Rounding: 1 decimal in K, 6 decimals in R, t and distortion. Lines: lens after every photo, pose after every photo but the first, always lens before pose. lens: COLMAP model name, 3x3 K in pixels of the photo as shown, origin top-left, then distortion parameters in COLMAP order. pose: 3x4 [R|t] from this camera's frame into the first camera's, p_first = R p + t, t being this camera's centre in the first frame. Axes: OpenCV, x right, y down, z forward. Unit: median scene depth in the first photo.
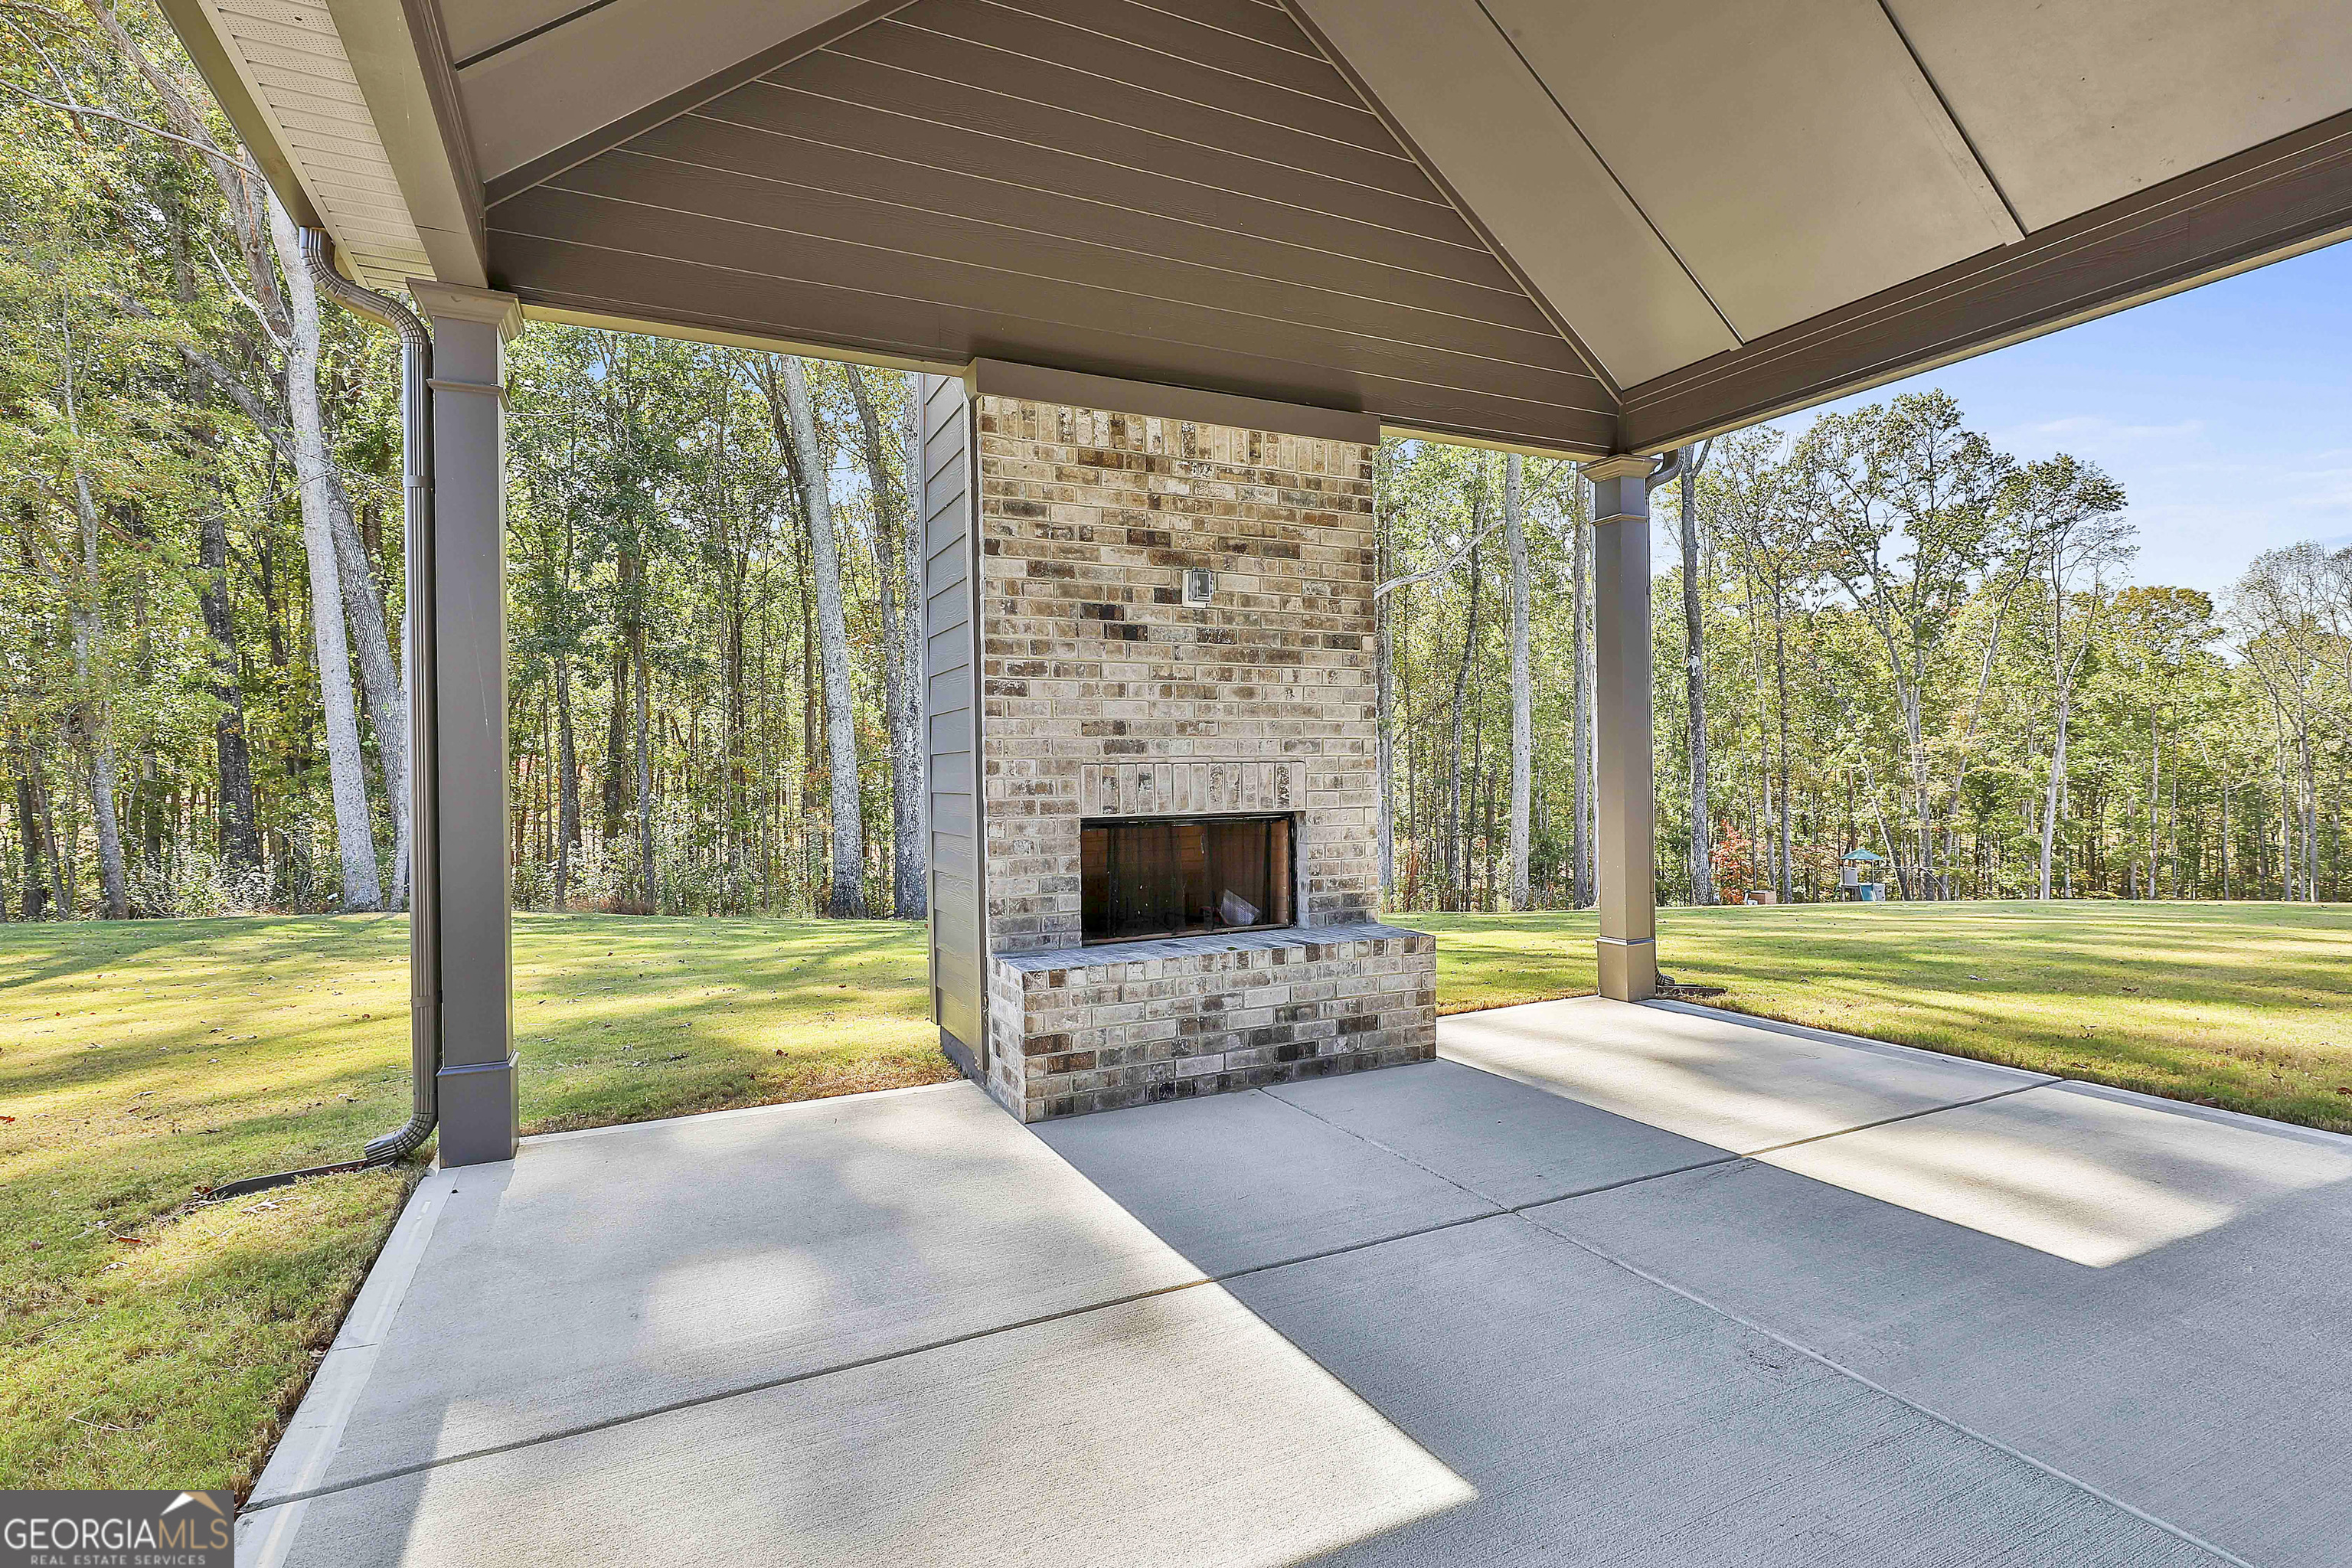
lens RADIAL K [[1134.9, 0, 1176.0], [0, 1134.9, 784.0], [0, 0, 1]] dist [-0.001291, -0.000445]
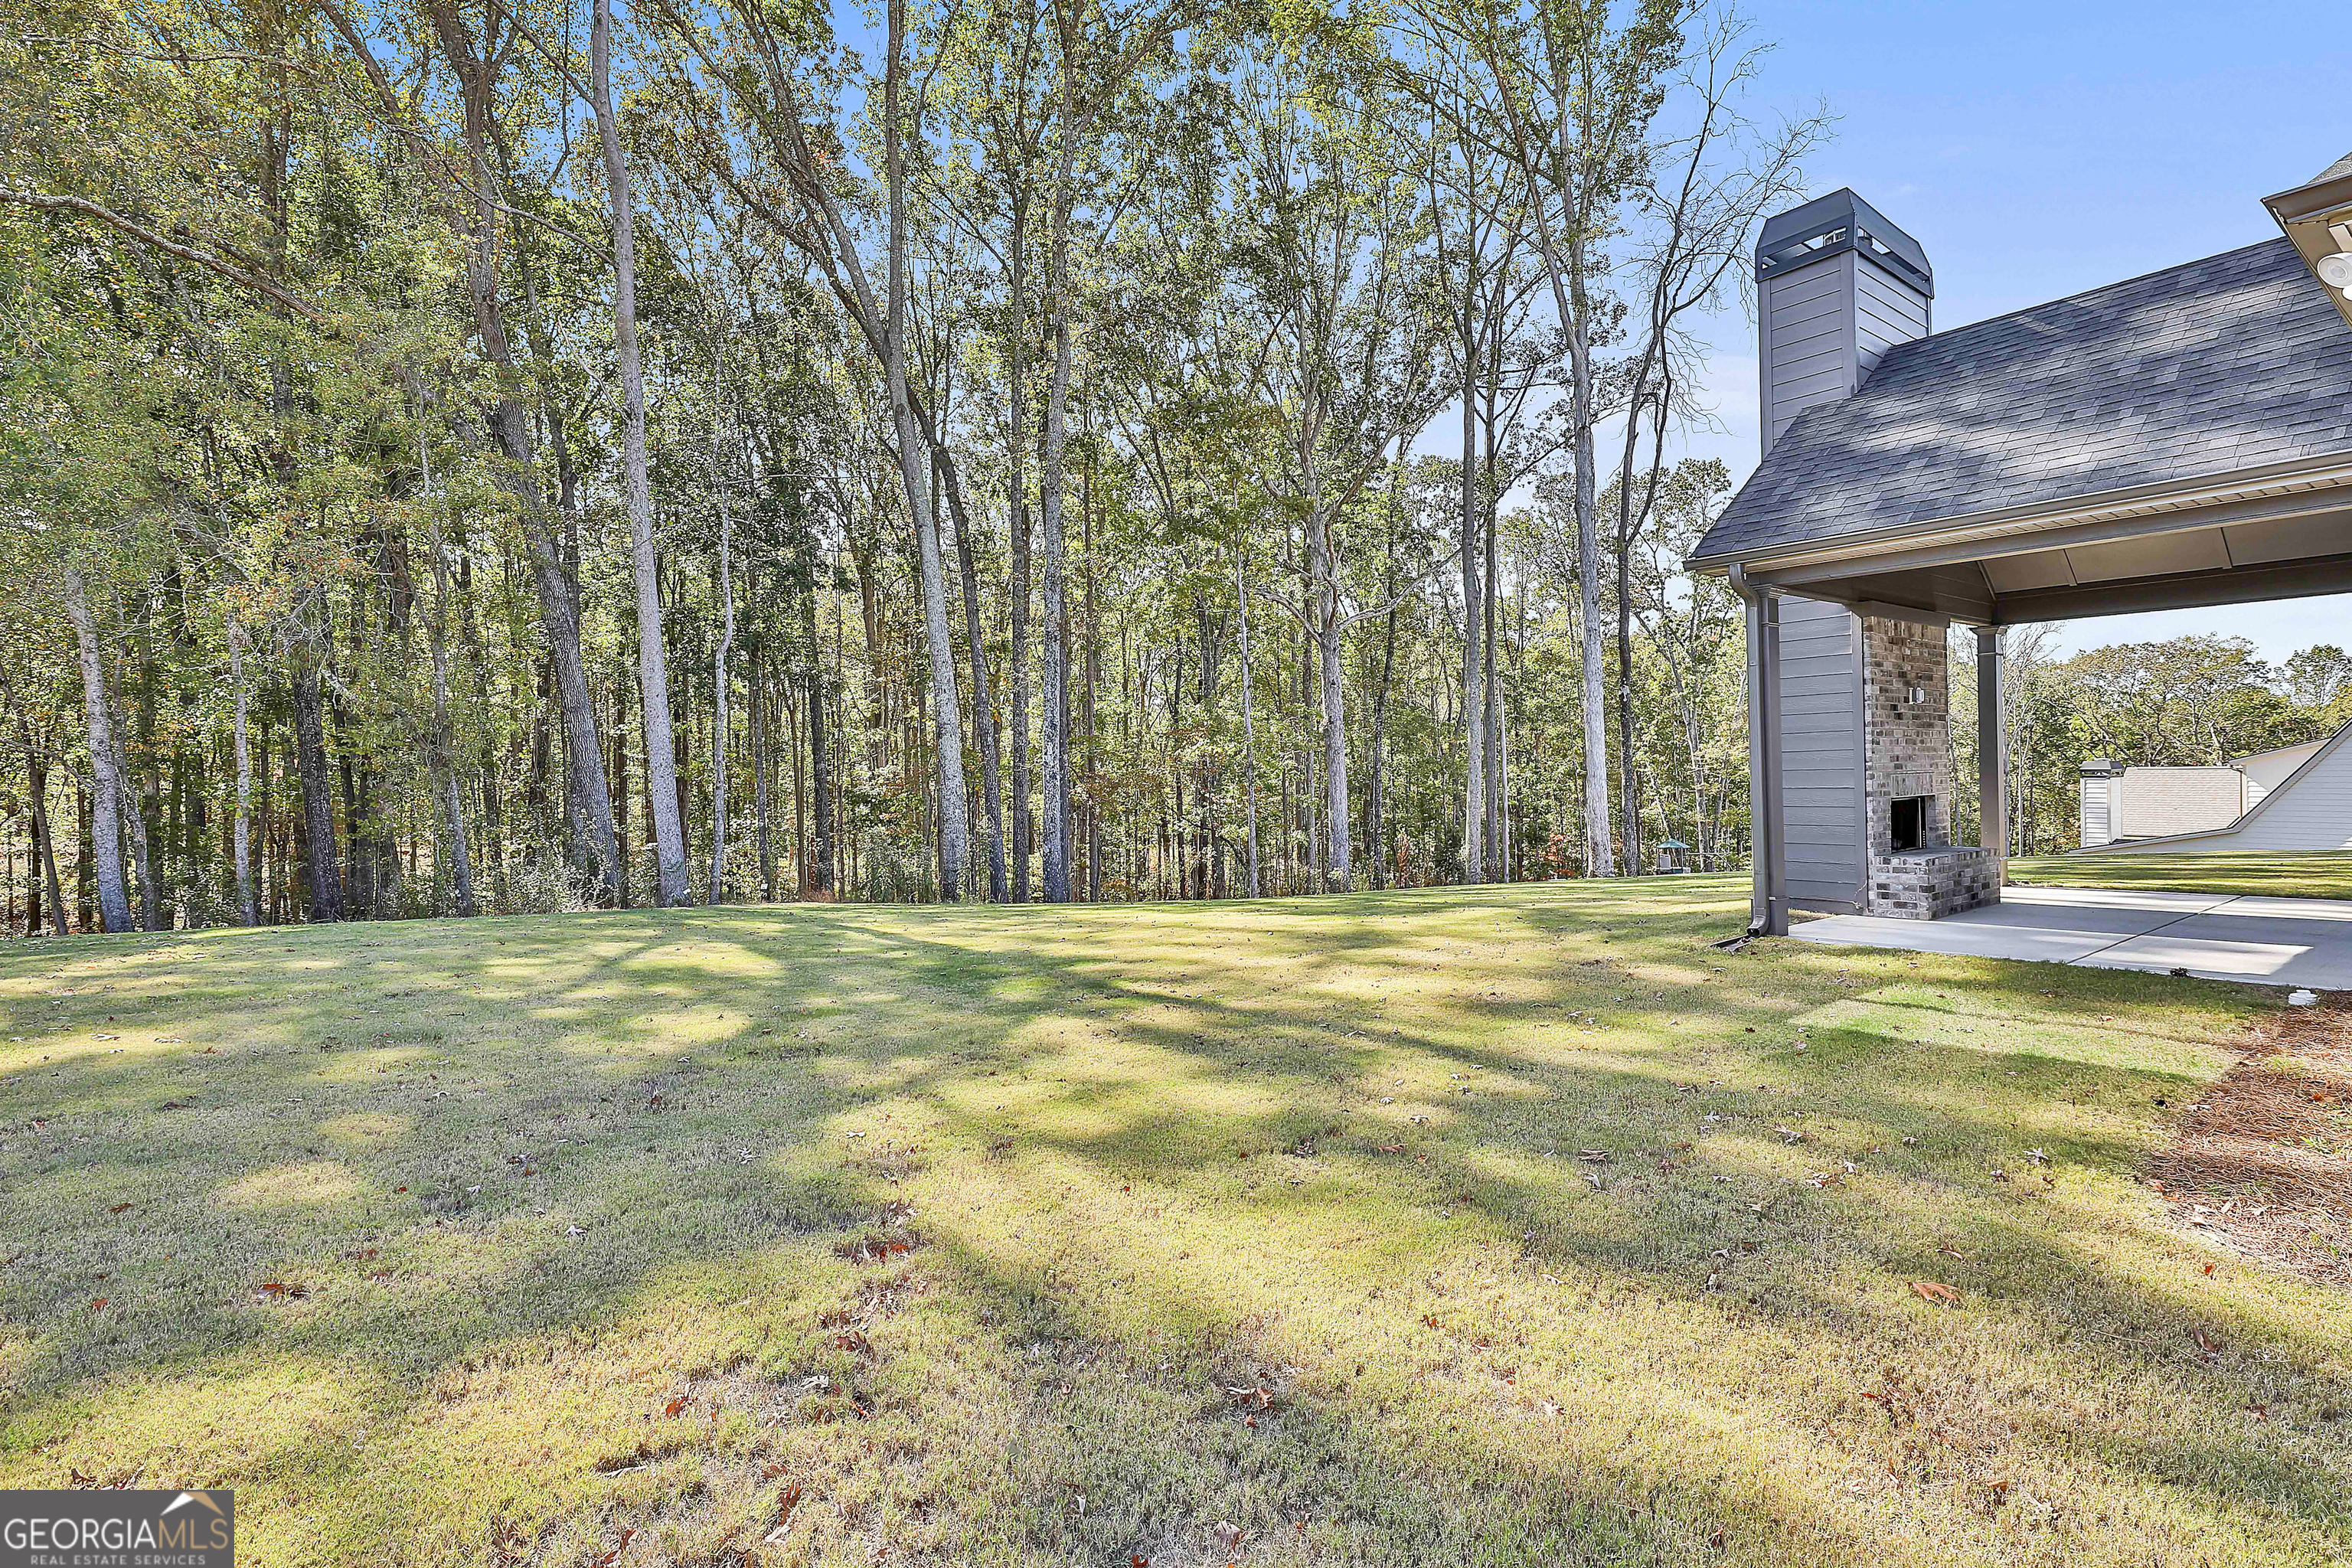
lens RADIAL K [[1134.9, 0, 1176.0], [0, 1134.9, 784.0], [0, 0, 1]] dist [-0.001291, -0.000445]
pose [[0.979930, -0.006479, 0.199237, -0.729275], [0.007799, 0.999953, -0.005842, 0.001130], [-0.199190, 0.007278, 0.979934, -0.354798]]
